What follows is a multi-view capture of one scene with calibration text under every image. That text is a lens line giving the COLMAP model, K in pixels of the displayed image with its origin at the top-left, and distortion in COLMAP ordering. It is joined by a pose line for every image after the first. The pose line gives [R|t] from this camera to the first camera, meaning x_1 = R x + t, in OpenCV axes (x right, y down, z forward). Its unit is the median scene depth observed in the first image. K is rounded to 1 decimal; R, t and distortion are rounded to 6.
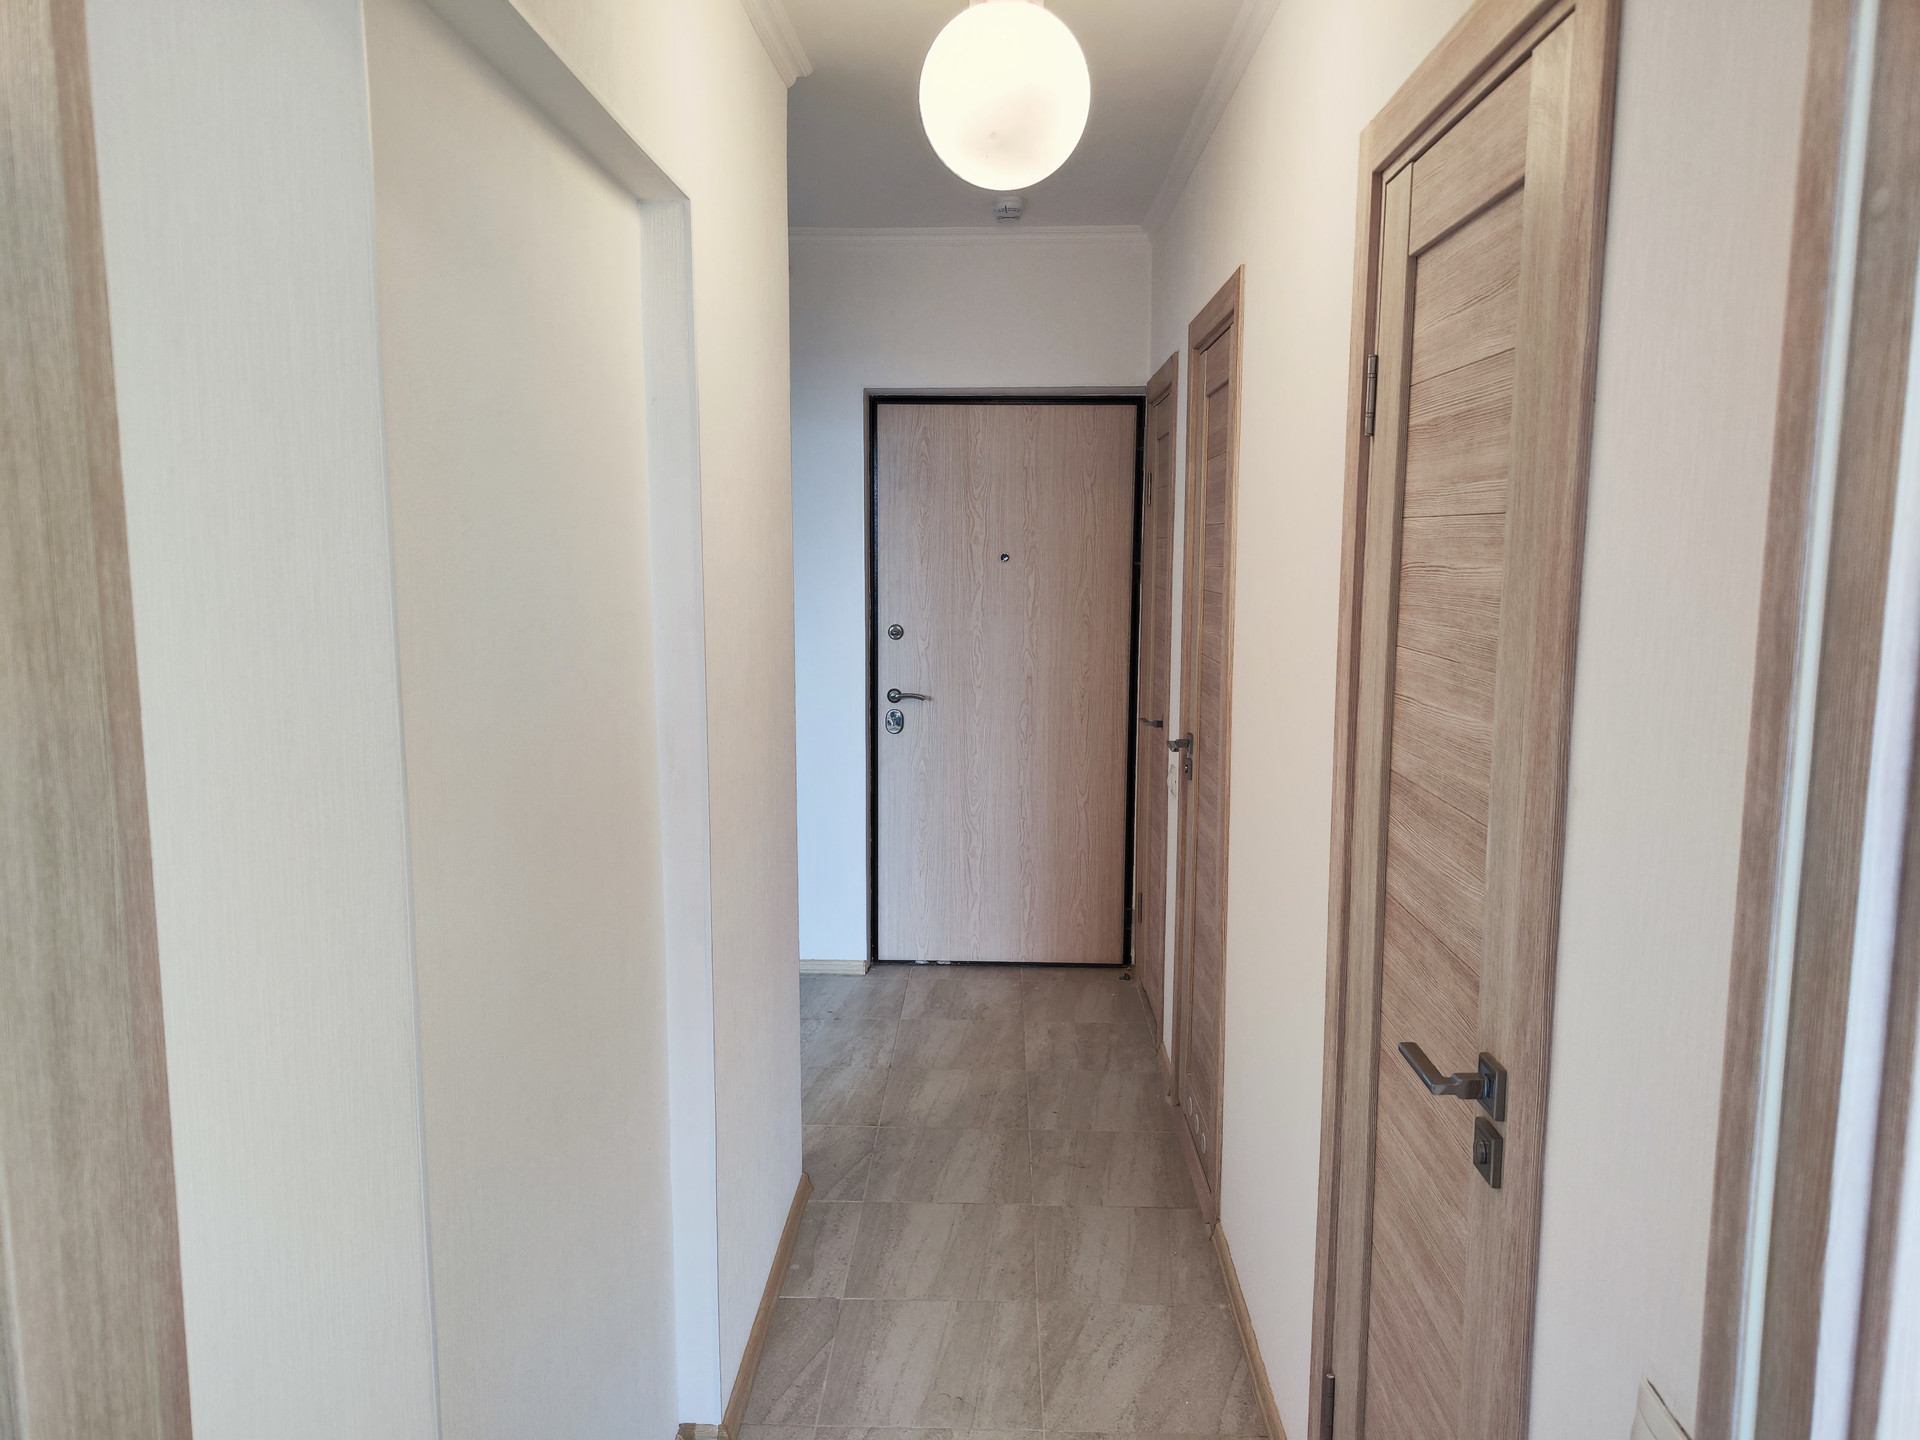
lens RADIAL K [[1366.4, 0, 962.2], [0, 1366.4, 725.8], [0, 0, 1]] dist [0.003296, -0.001094]
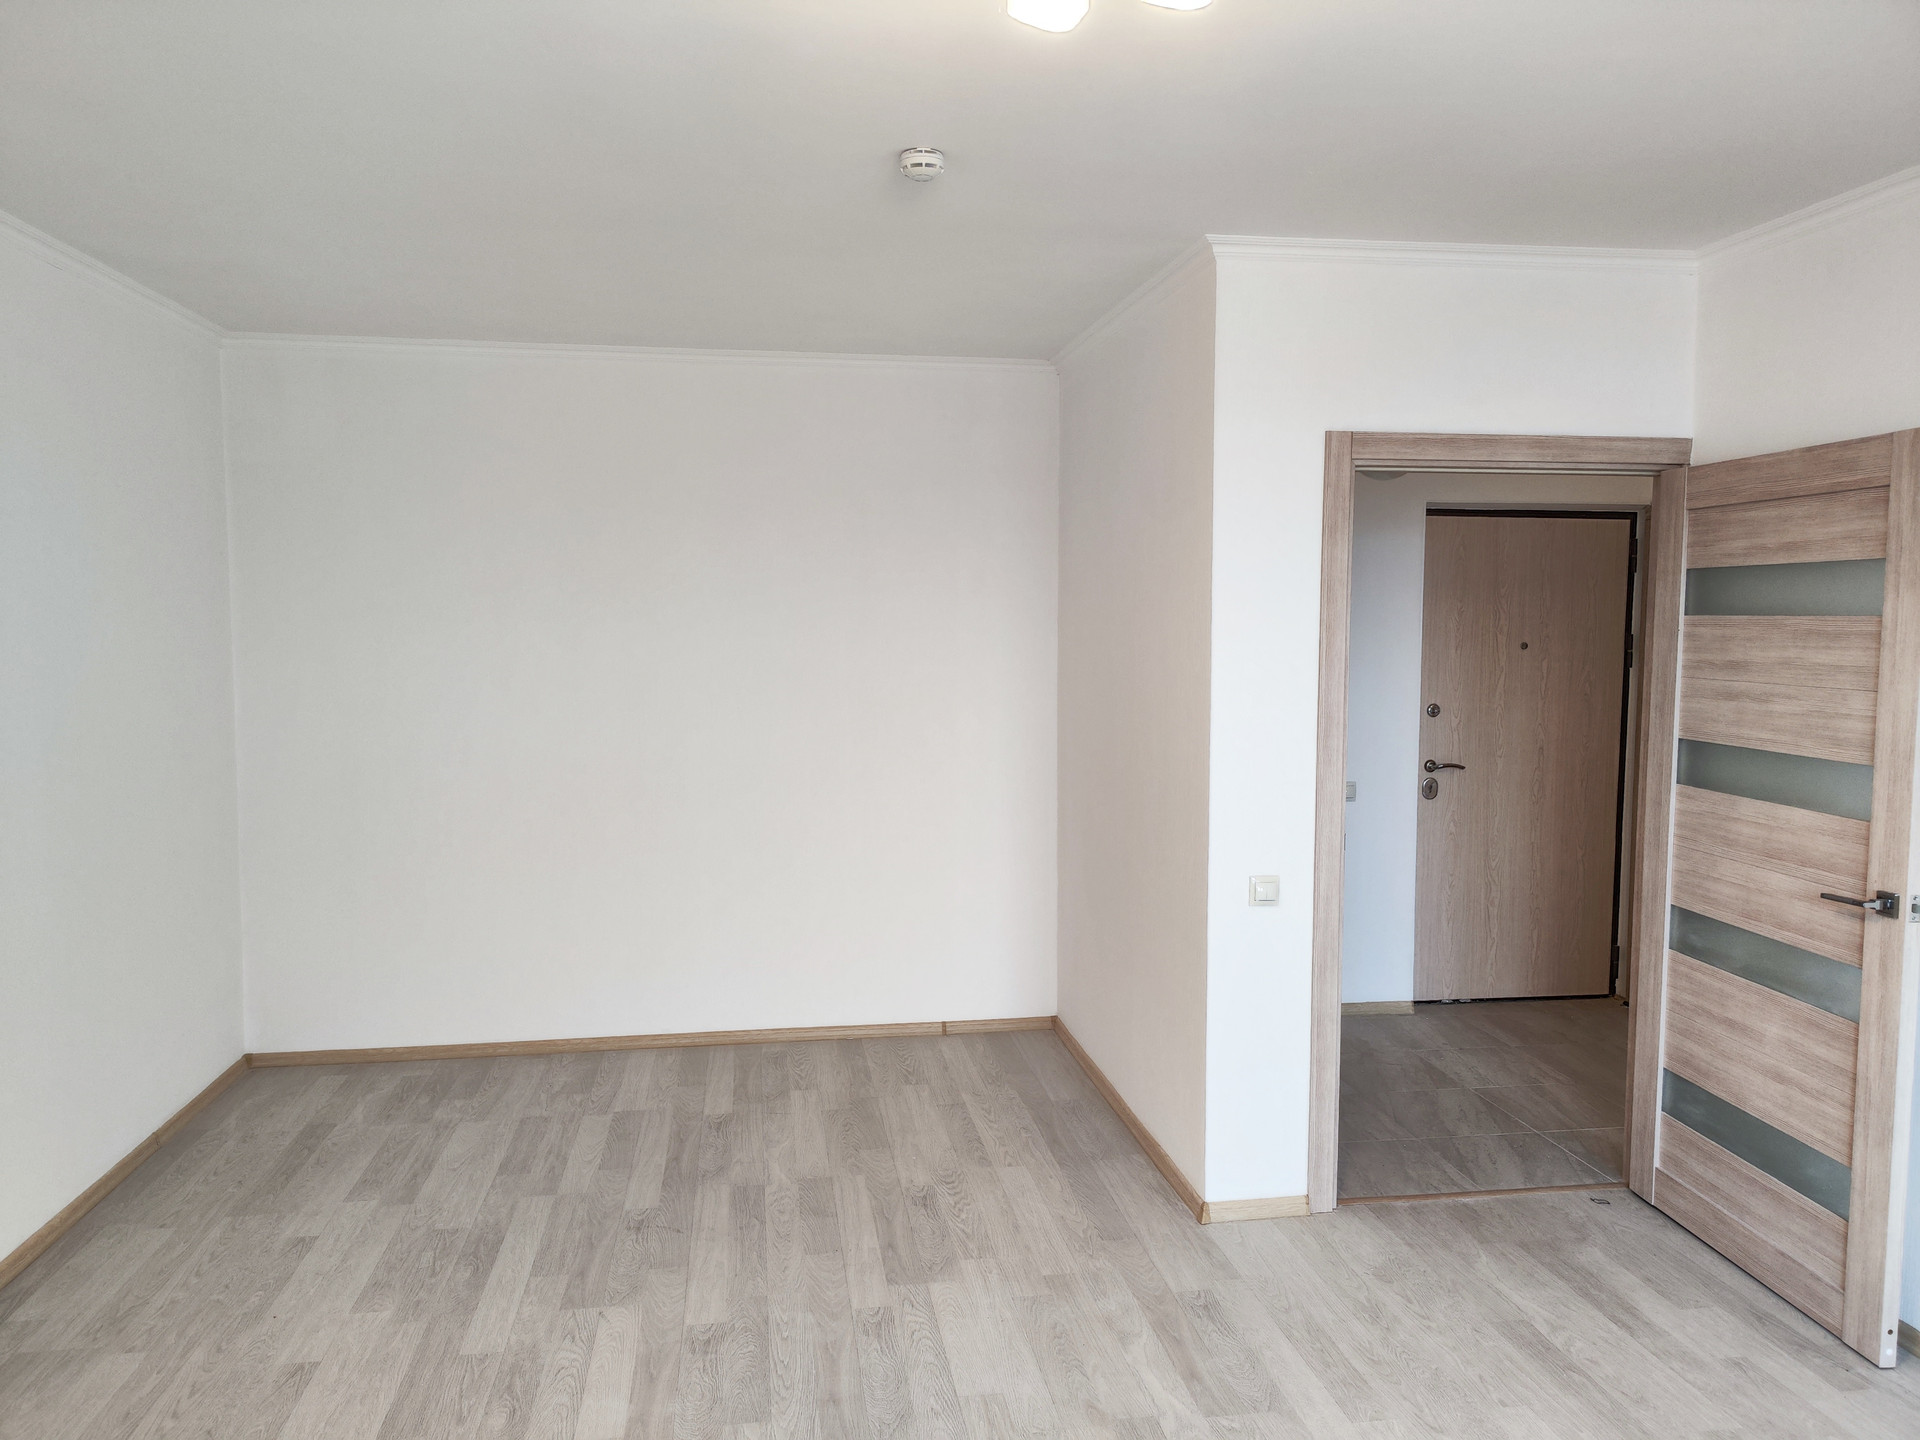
lens RADIAL K [[1366.4, 0, 955.5], [0, 1366.4, 715.4], [0, 0, 1]] dist [0.003296, -0.001094]
pose [[0.984270, -0.009996, 0.176390, -0.643934], [0.021734, 0.997666, -0.064738, 0.001273], [-0.175331, 0.067553, 0.982189, -0.058990]]
